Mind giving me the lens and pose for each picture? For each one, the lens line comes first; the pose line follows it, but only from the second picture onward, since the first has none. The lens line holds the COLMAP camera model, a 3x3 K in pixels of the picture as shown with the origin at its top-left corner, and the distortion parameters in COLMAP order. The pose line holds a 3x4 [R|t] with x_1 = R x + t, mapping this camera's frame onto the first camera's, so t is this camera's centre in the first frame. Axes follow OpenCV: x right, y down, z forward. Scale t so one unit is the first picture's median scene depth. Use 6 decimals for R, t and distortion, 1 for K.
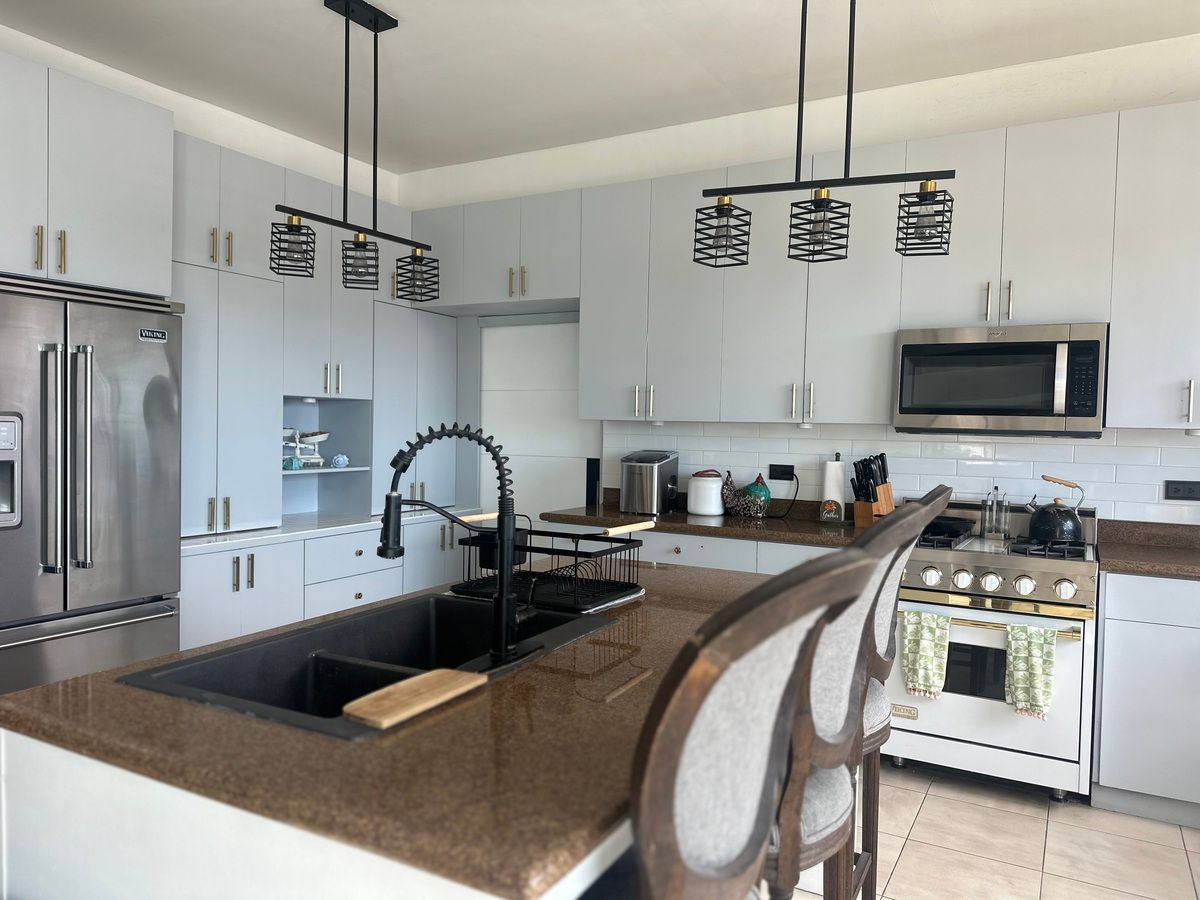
lens RADIAL K [[843.8, 0, 606.5], [0, 843.8, 453.6], [0, 0, 1]] dist [0.061036, -0.023987]
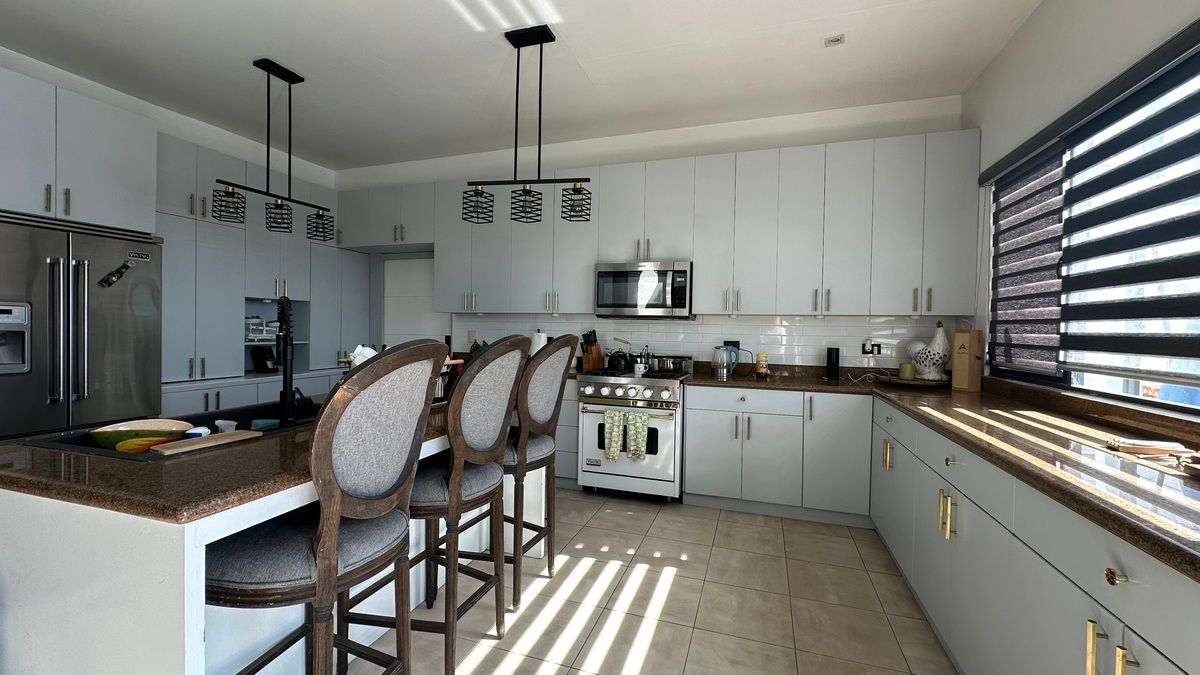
lens RADIAL K [[481.8, 0, 596.2], [0, 481.8, 334.3], [0, 0, 1]] dist [0.020176, 0.000388]
pose [[0.985333, -0.005332, 0.170557, 0.181384], [0.008405, 0.999815, -0.017300, 0.036918], [-0.170433, 0.018480, 0.985196, -0.069246]]
